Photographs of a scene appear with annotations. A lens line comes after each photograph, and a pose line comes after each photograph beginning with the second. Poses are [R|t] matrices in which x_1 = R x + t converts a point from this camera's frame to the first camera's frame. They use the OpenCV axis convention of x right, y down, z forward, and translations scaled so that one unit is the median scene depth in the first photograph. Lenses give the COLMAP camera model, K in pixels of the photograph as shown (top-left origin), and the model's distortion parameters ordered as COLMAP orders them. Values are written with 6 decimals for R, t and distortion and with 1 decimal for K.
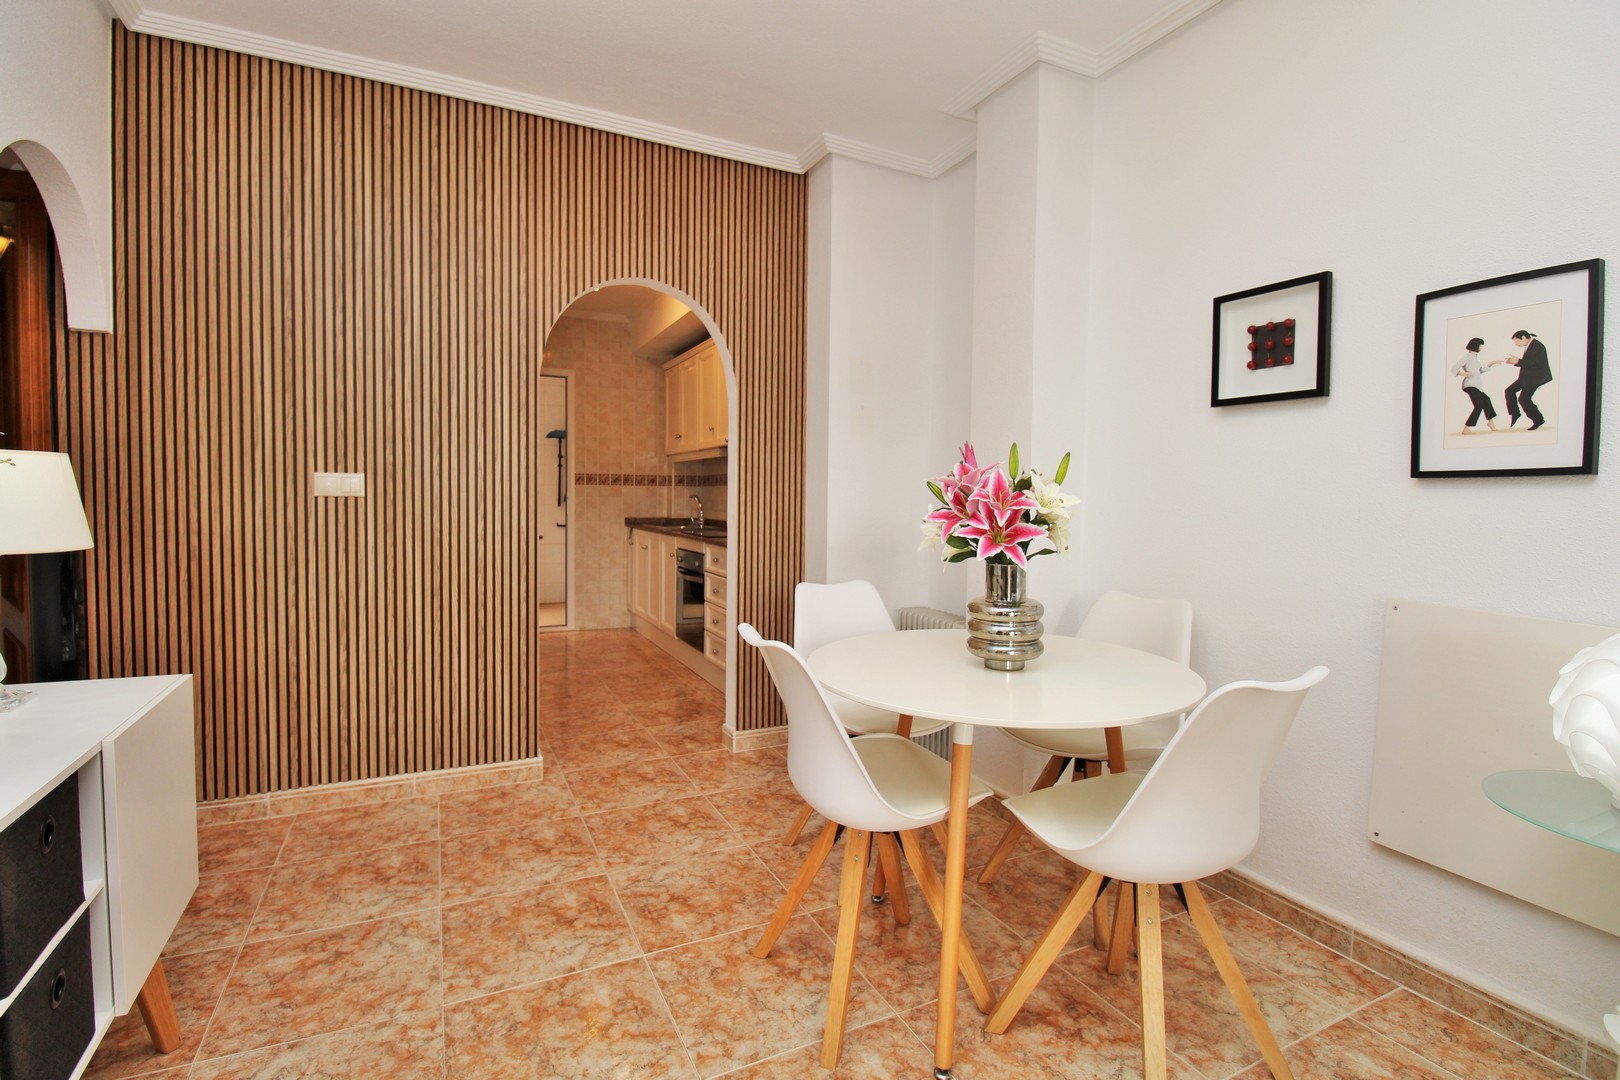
lens RADIAL K [[753.4, 0, 809.2], [0, 753.4, 530.8], [0, 0, 1]] dist [-0.003693, -0.007296]
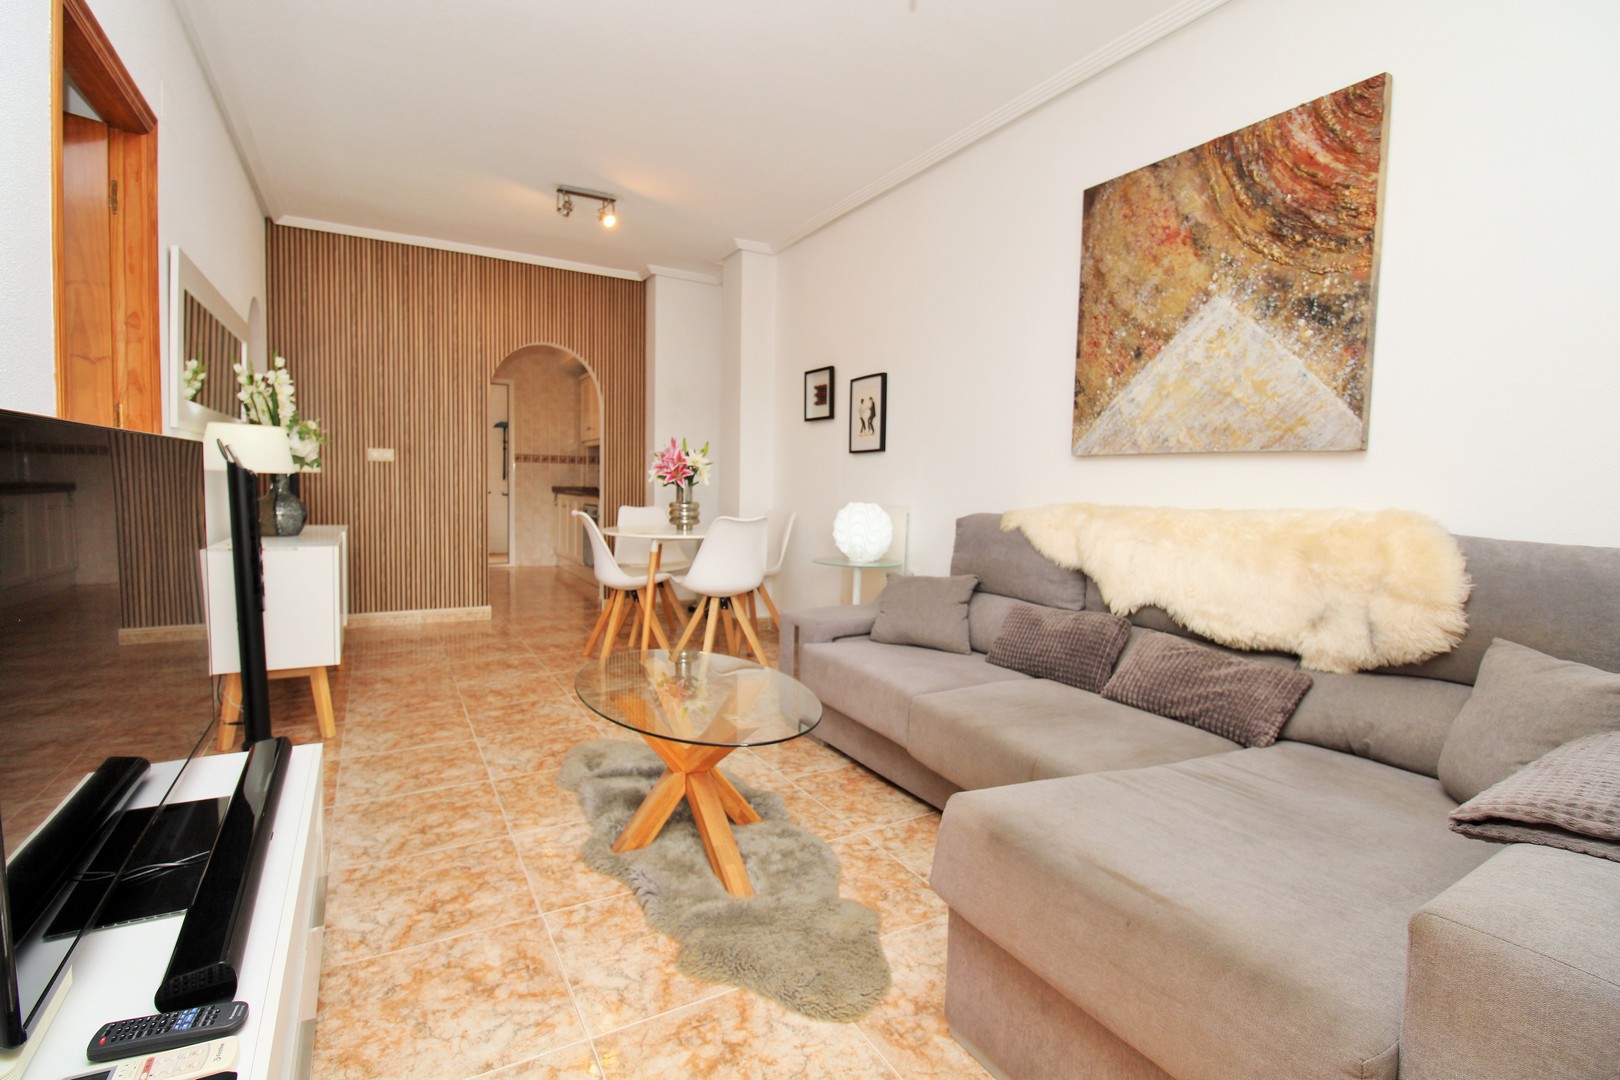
lens RADIAL K [[753.4, 0, 818.0], [0, 753.4, 533.4], [0, 0, 1]] dist [-0.003693, -0.007296]
pose [[0.997671, 0.002341, 0.068177, 0.313748], [-0.003612, 0.999822, 0.018529, 0.087714], [-0.068121, -0.018732, 0.997501, -0.875927]]
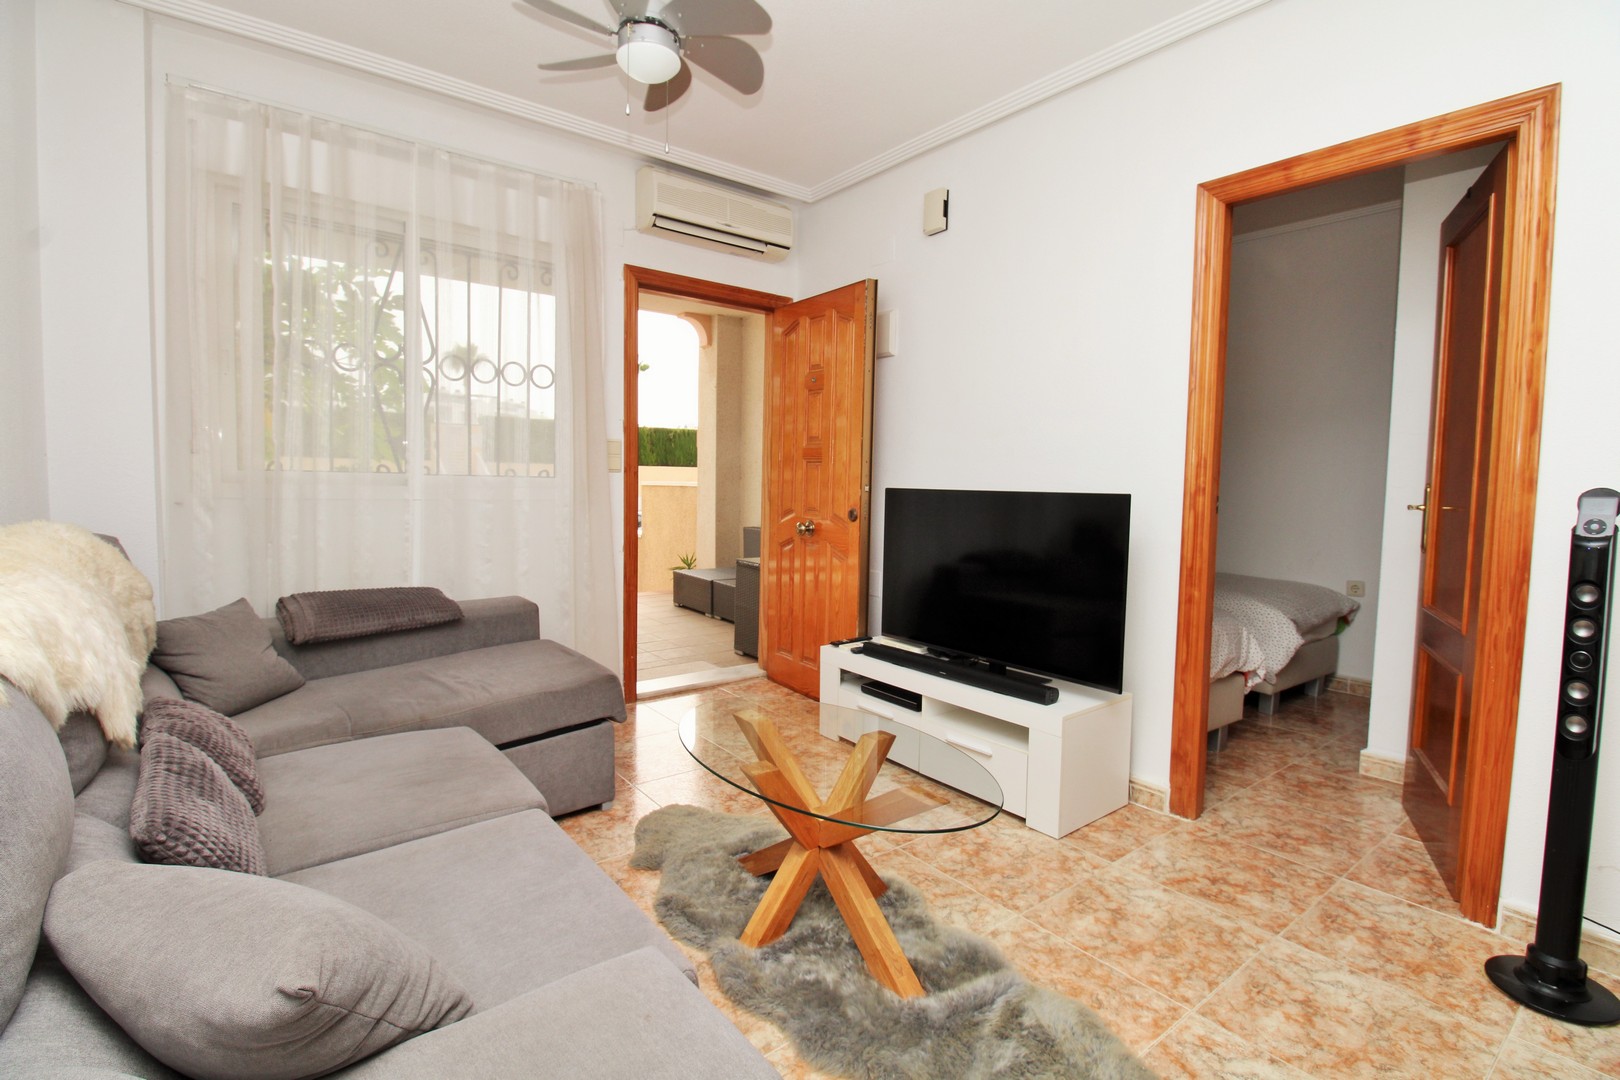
lens RADIAL K [[753.4, 0, 820.9], [0, 753.4, 539.8], [0, 0, 1]] dist [-0.003693, -0.007296]
pose [[-0.977929, -0.015545, -0.208357, 0.381048], [-0.042655, 0.991080, 0.126257, -0.009307], [0.204536, 0.132358, -0.969869, 0.450540]]
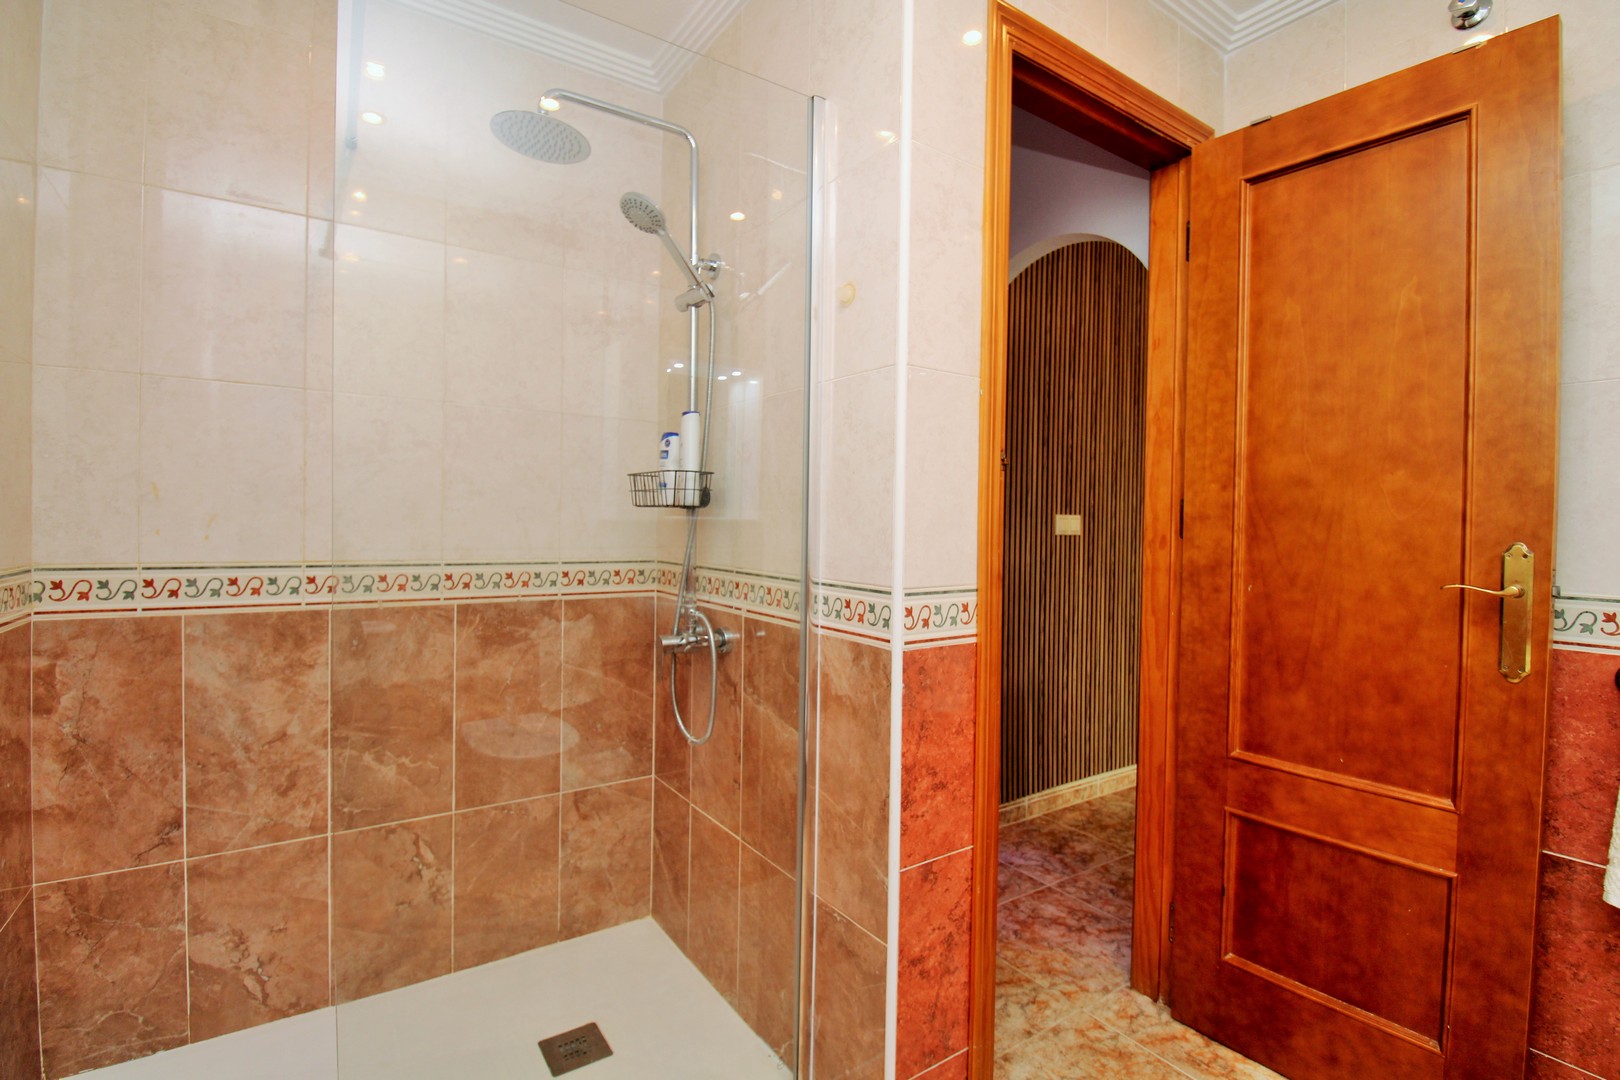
lens RADIAL K [[753.4, 0, 811.0], [0, 753.4, 531.1], [0, 0, 1]] dist [-0.003693, -0.007296]
pose [[0.990883, -0.006554, 0.134567, -1.046099], [0.011392, 0.999315, -0.035218, -0.014147], [-0.134244, 0.036430, 0.990279, -0.087968]]
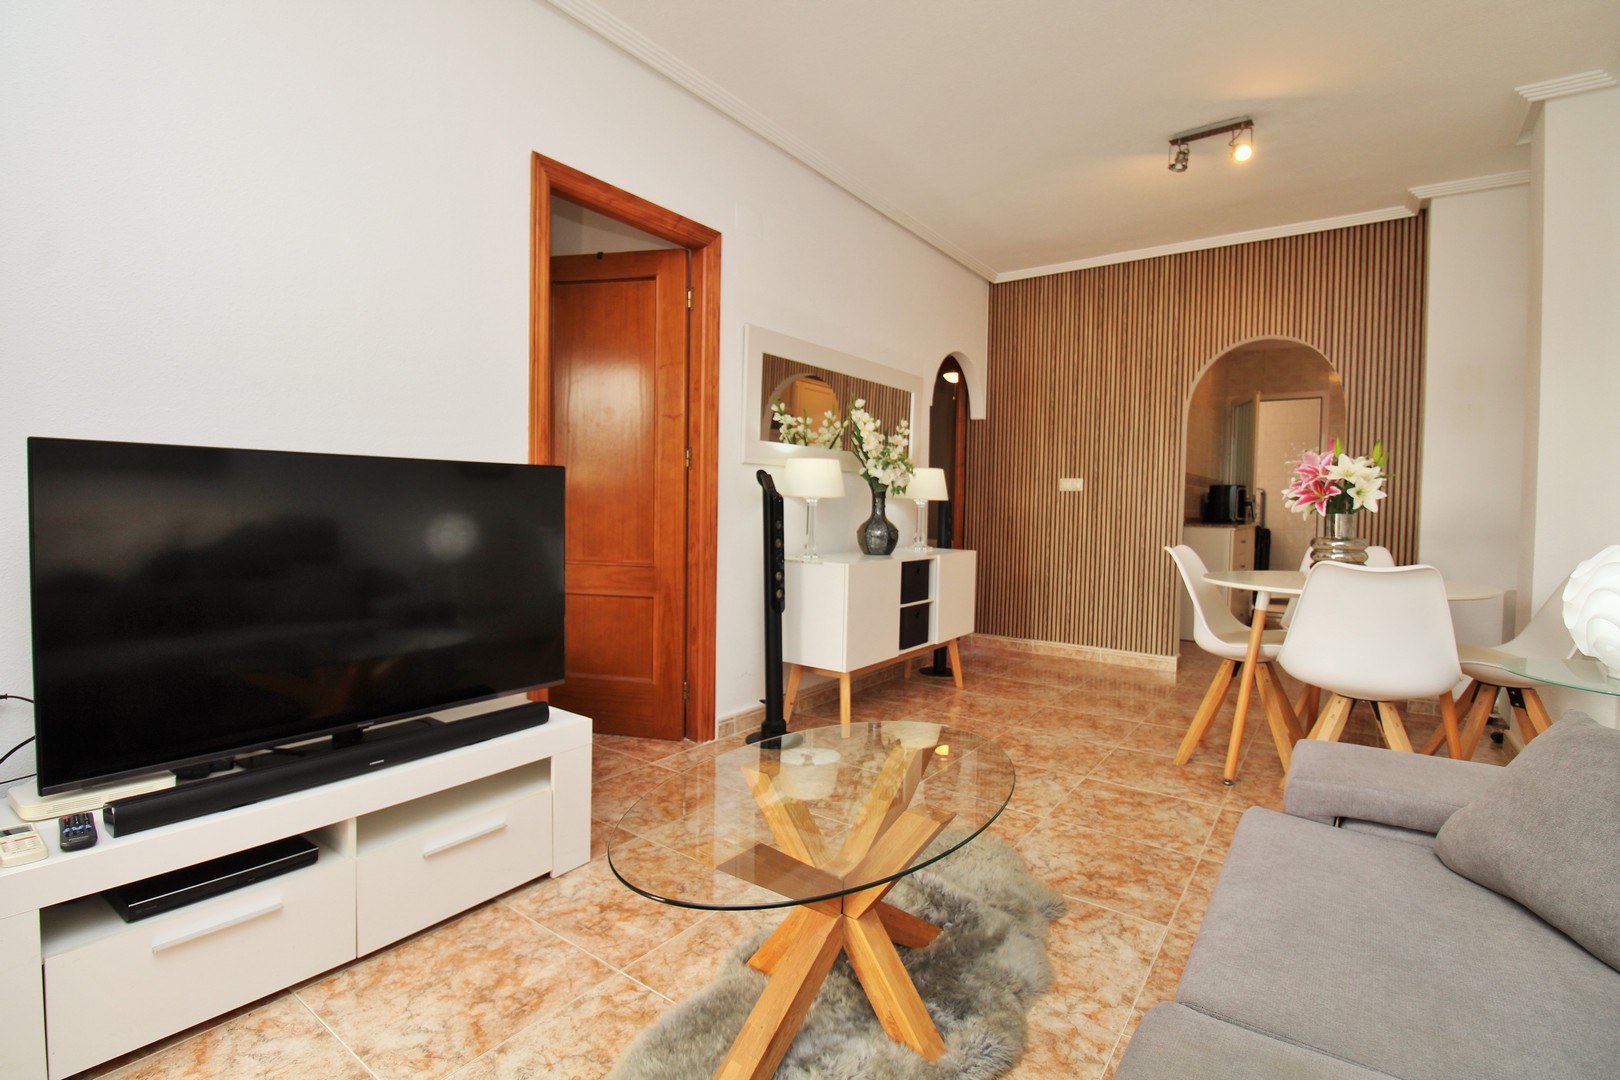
lens RADIAL K [[753.4, 0, 807.9], [0, 753.4, 529.7], [0, 0, 1]] dist [-0.003693, -0.007296]
pose [[0.459019, 0.024235, -0.888096, 0.674438], [-0.054334, 0.998522, -0.000834, 0.079883], [0.886763, 0.048637, 0.459658, -0.405081]]
